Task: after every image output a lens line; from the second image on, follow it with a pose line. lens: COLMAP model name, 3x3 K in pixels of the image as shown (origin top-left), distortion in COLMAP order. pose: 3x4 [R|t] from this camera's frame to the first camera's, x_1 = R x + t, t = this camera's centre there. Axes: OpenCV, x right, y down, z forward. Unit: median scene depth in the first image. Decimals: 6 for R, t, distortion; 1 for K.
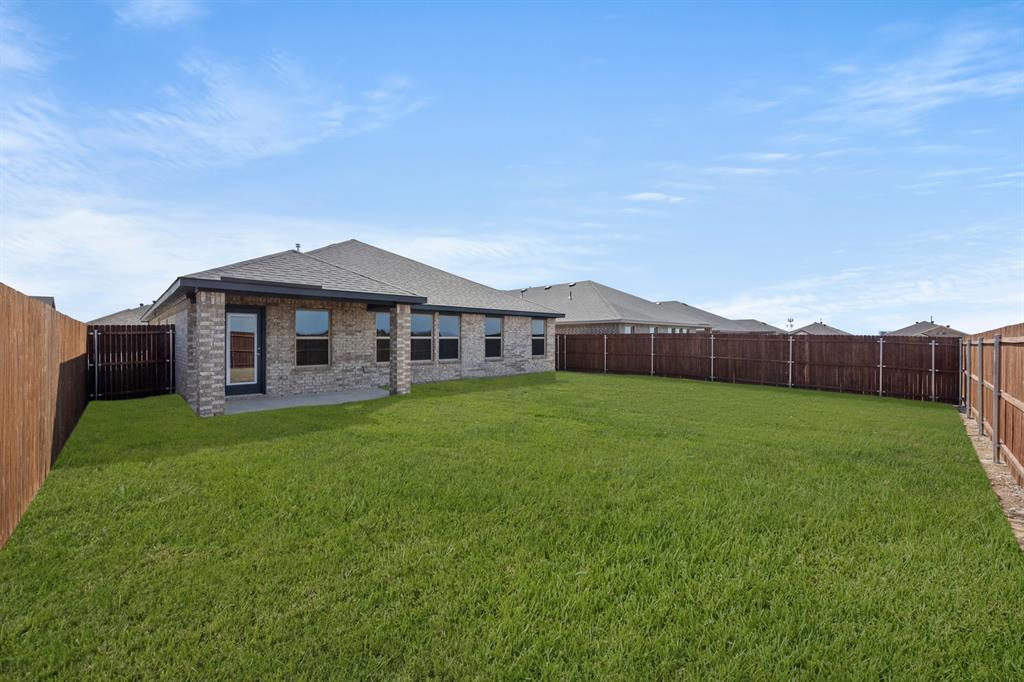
lens RADIAL K [[402.8, 0, 510.6], [0, 402.8, 337.4], [0, 0, 1]] dist [-0.000851, 0.000533]
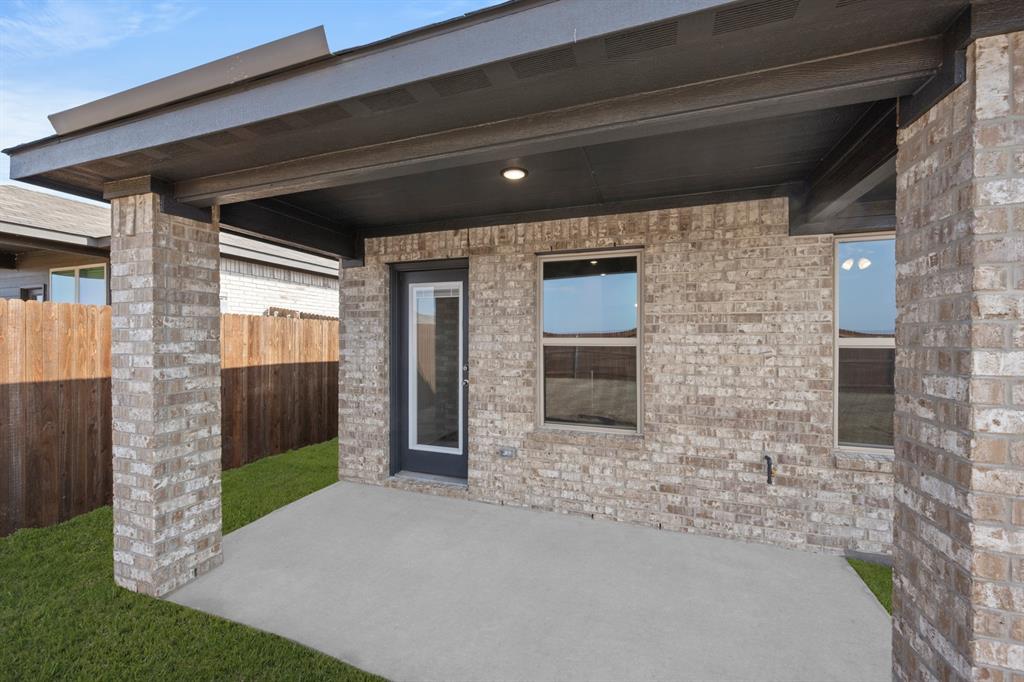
lens RADIAL K [[402.8, 0, 516.5], [0, 402.8, 341.5], [0, 0, 1]] dist [-0.000851, 0.000533]
pose [[0.453258, 0.006622, -0.891355, -0.208739], [-0.000964, 0.999975, 0.006938, -0.000927], [0.891379, -0.002285, 0.453253, 0.727393]]
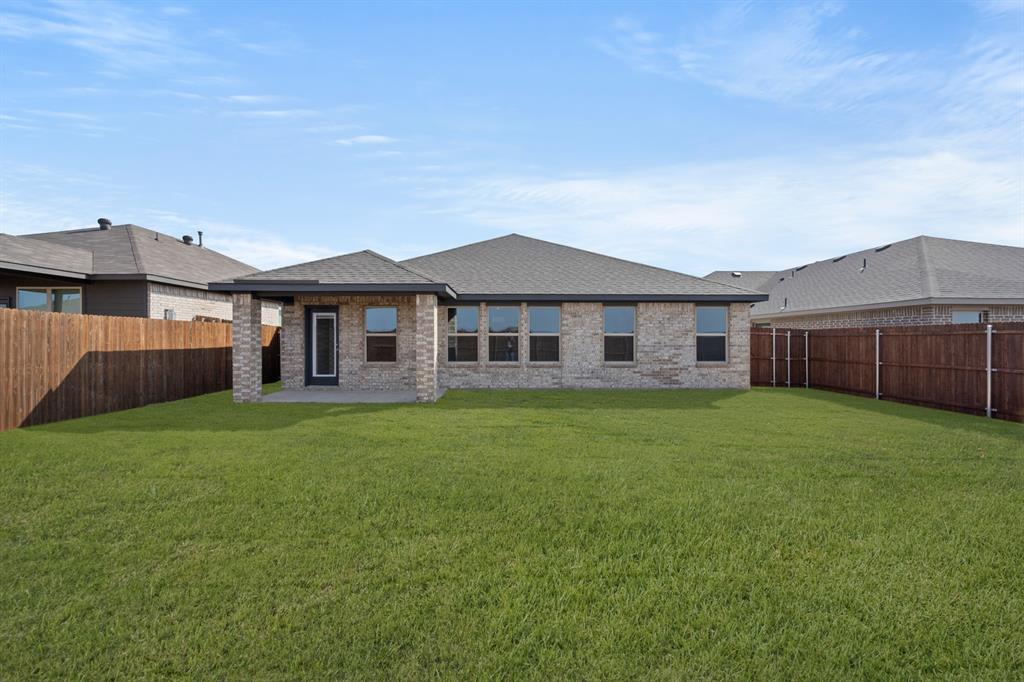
lens RADIAL K [[402.8, 0, 514.4], [0, 402.8, 339.0], [0, 0, 1]] dist [-0.000851, 0.000533]
pose [[0.732720, 0.001618, -0.680528, 0.392670], [0.001085, 0.999993, 0.003545, 0.007910], [0.680529, -0.003336, 0.732714, 0.444655]]
